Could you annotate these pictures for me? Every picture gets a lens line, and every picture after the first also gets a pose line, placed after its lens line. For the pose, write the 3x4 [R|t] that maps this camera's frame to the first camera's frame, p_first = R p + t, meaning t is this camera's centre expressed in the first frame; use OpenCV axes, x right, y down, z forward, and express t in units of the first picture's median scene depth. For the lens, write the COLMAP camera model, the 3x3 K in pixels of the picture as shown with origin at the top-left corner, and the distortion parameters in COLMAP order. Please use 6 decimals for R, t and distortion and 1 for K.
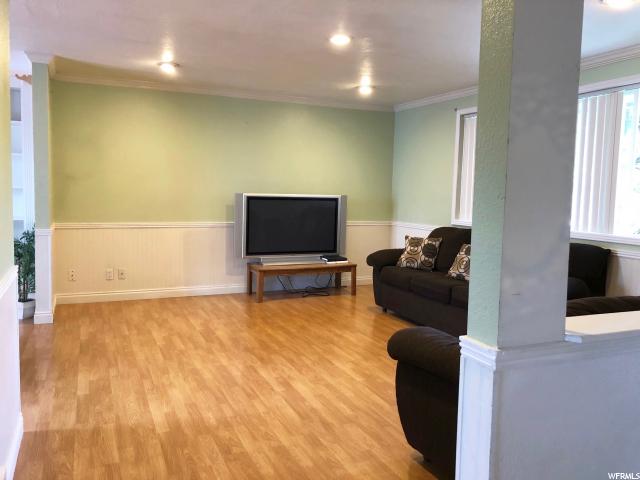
lens RADIAL K [[520.4, 0, 319.5], [0, 520.4, 239.4], [0, 0, 1]] dist [-0.003178, -0.003143]
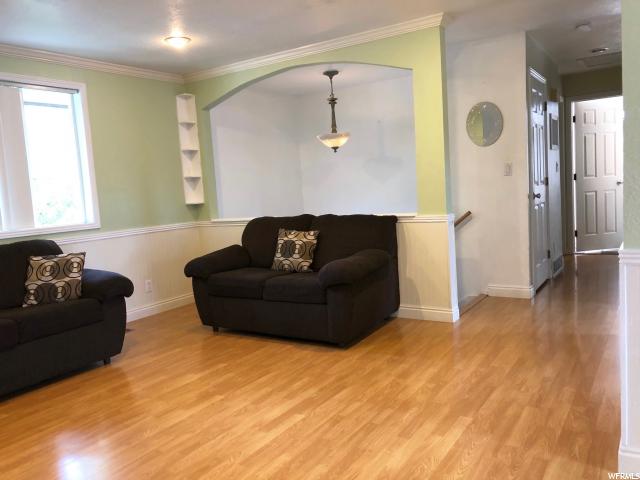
lens RADIAL K [[520.4, 0, 319.4], [0, 520.4, 240.1], [0, 0, 1]] dist [-0.003178, -0.003143]
pose [[-0.541811, -0.079210, 0.836760, -0.847215], [0.132213, 0.975123, 0.177917, -0.132172], [-0.830036, 0.207028, -0.517860, 1.517288]]
